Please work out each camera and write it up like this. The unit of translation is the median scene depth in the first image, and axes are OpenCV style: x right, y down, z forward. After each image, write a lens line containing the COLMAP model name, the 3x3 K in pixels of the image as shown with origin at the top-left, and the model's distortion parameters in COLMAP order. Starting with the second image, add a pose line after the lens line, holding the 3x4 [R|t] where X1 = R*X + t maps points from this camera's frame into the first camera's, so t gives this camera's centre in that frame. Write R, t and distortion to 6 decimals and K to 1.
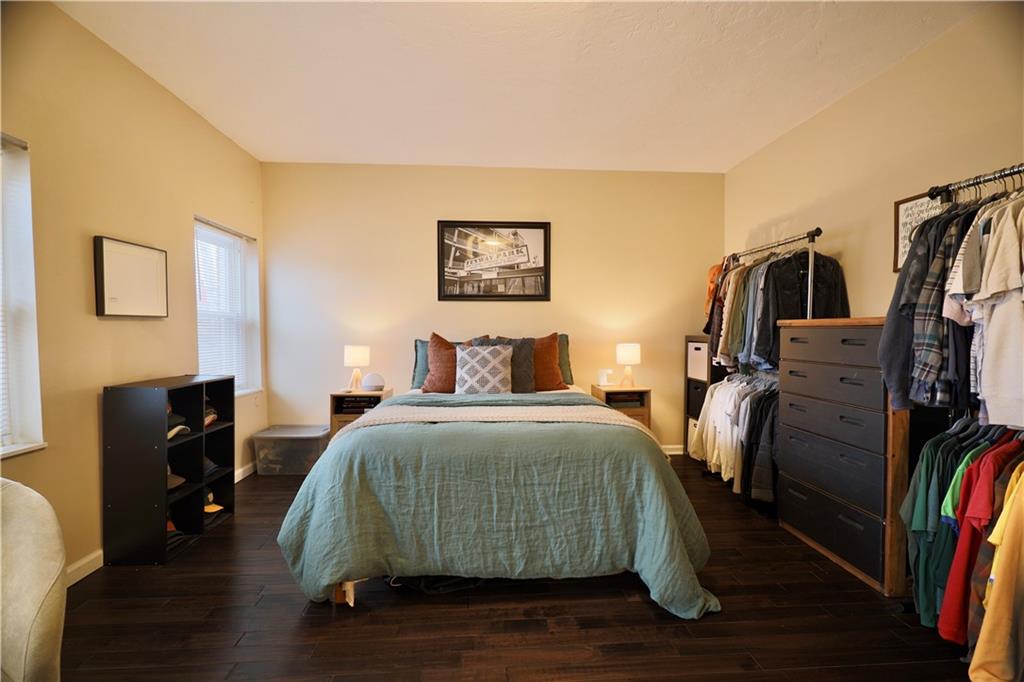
lens RADIAL K [[433.8, 0, 512.5], [0, 433.8, 341.3], [0, 0, 1]] dist [-0.002119, -0.000002]
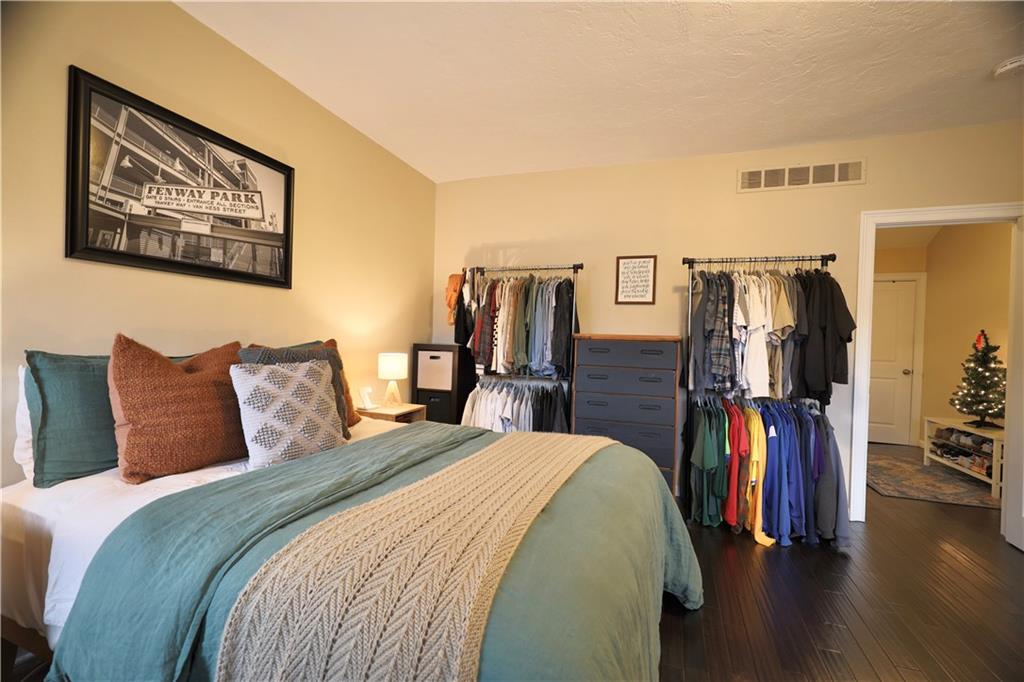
lens RADIAL K [[433.8, 0, 512.9], [0, 433.8, 341.5], [0, 0, 1]] dist [-0.002119, -0.000002]
pose [[0.405923, 0.008248, 0.913870, -0.375460], [-0.003484, 0.999966, -0.007478, -0.011014], [-0.913901, -0.000148, 0.405938, 0.439679]]
